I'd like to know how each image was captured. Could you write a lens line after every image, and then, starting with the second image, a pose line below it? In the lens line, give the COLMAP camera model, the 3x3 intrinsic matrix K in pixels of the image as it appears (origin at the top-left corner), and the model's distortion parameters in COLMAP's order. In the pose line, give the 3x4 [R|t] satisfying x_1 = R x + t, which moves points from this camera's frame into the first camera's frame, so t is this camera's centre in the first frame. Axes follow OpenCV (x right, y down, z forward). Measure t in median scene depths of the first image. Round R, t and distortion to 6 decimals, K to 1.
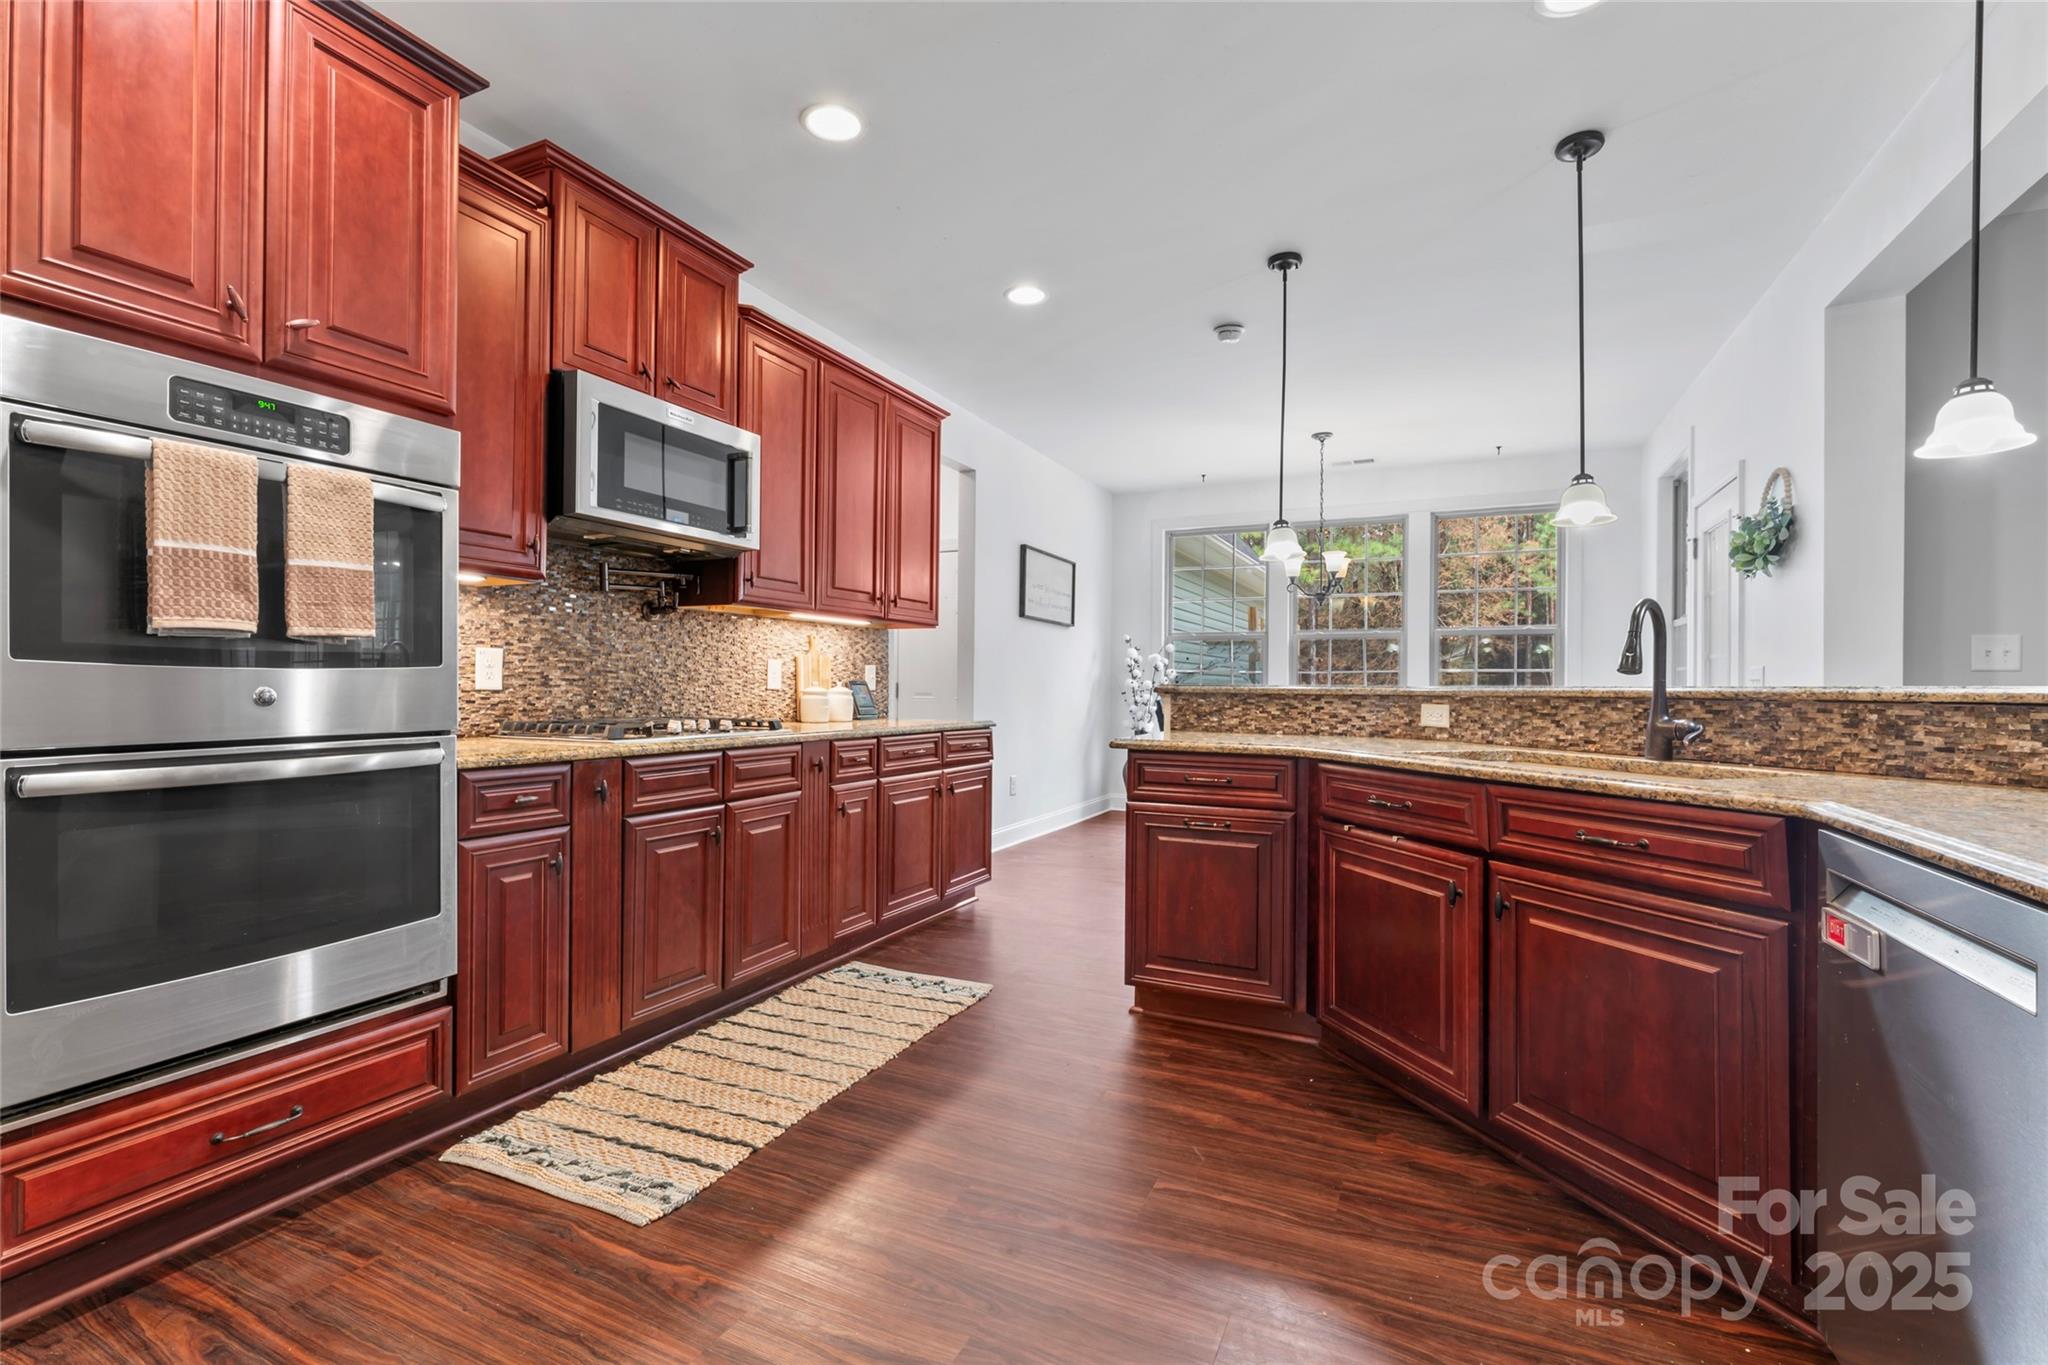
lens RADIAL K [[873.5, 0, 1031.6], [0, 873.5, 679.3], [0, 0, 1]] dist [-0.000468, -0.000127]
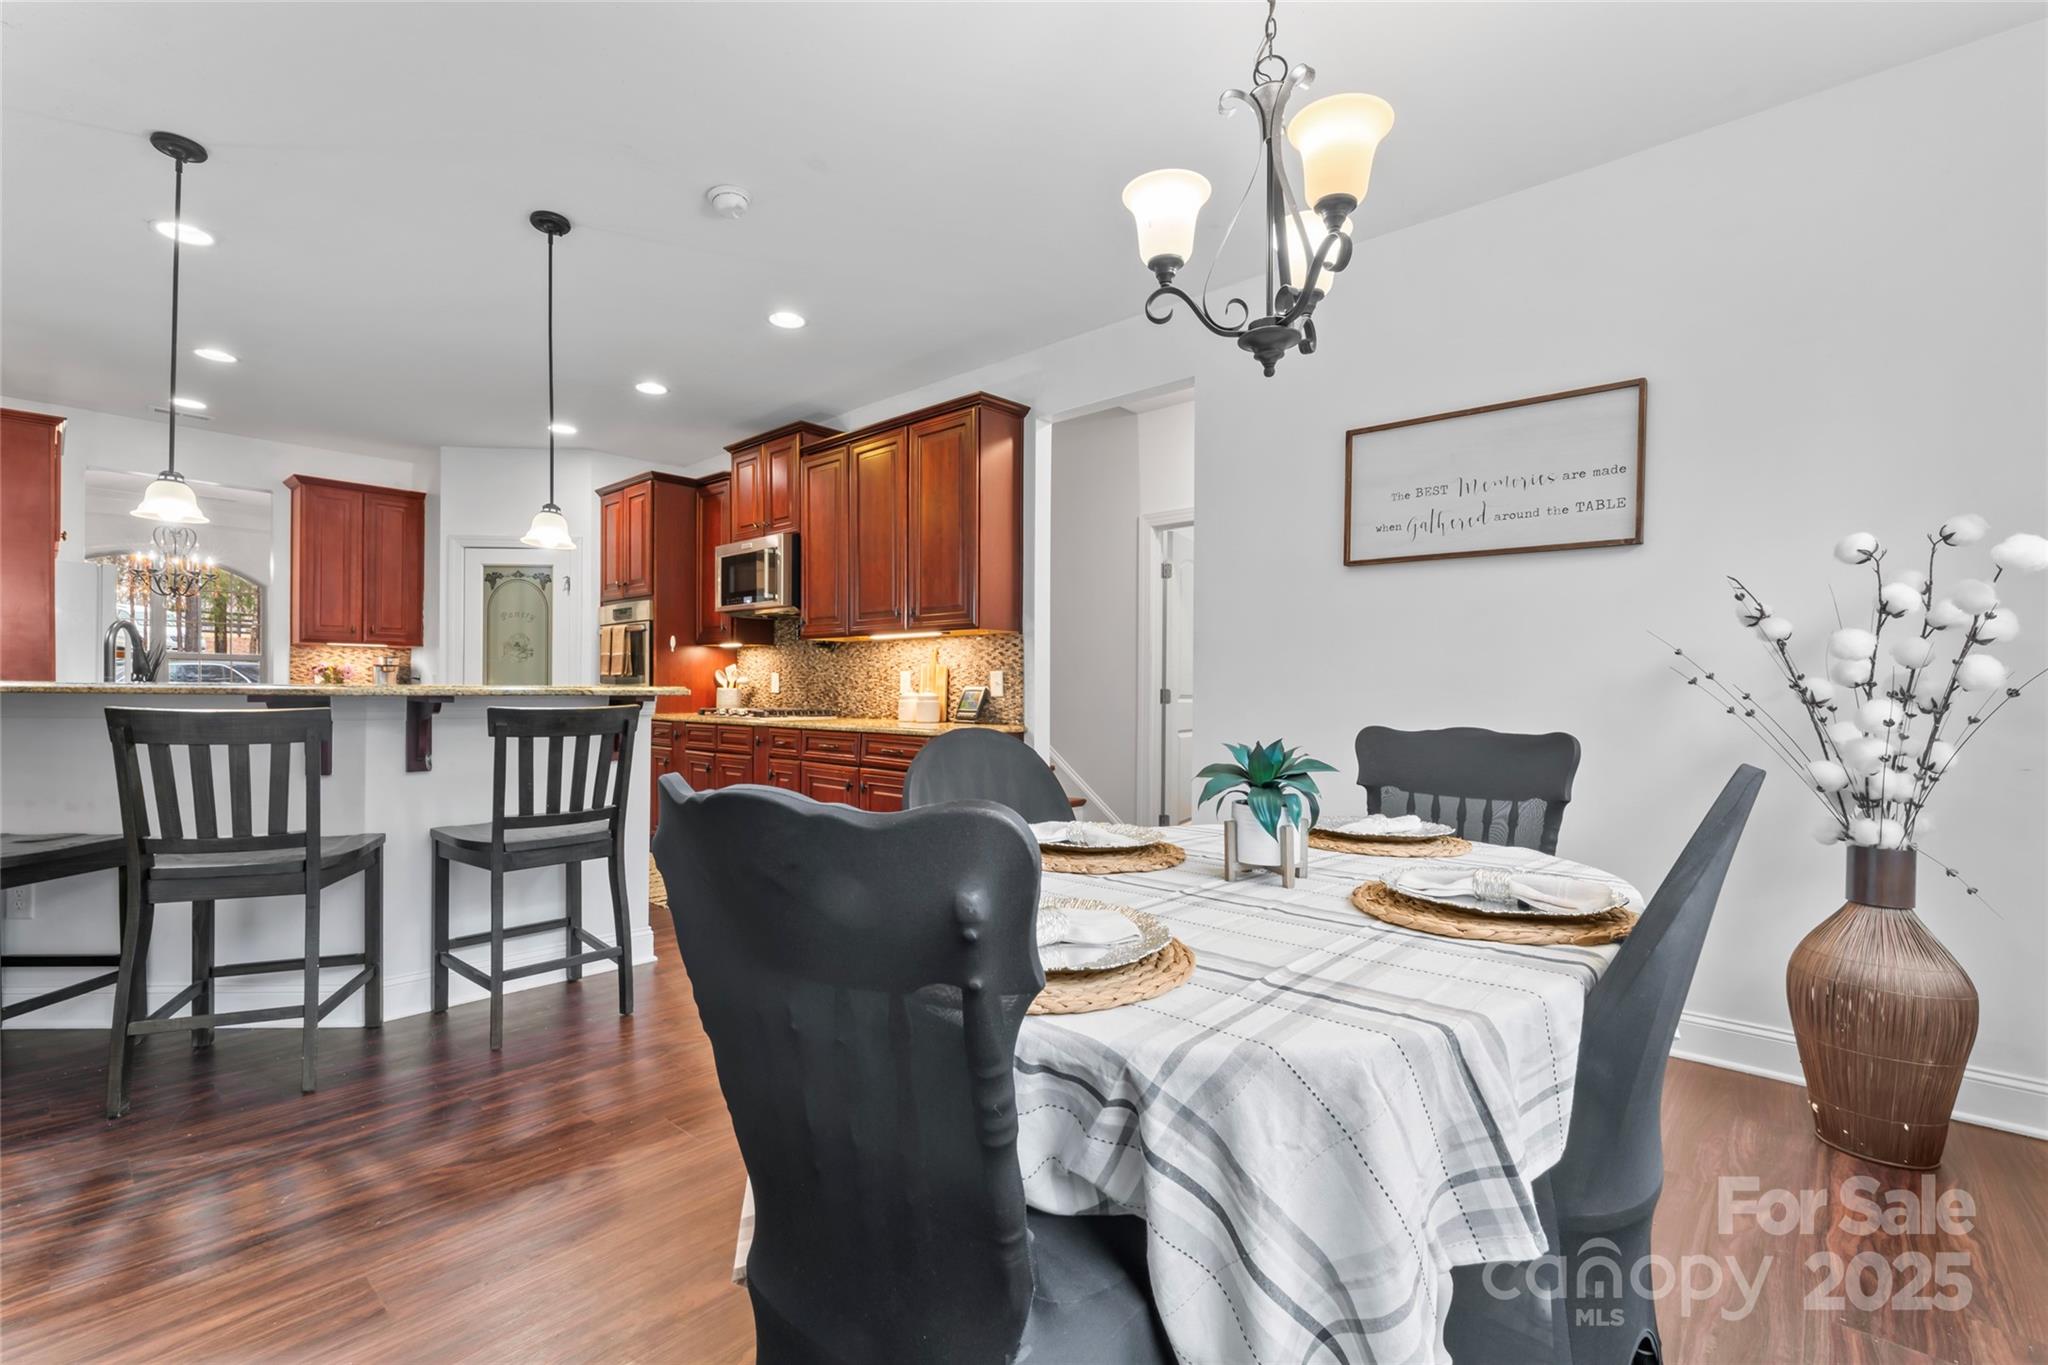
lens RADIAL K [[873.5, 0, 1022.2], [0, 873.5, 691.0], [0, 0, 1]] dist [-0.000468, -0.000127]
pose [[-0.267702, -0.007743, -0.963471, 0.825919], [-0.000365, 0.999968, -0.007935, 0.015633], [0.963502, -0.001773, -0.267697, 1.385755]]
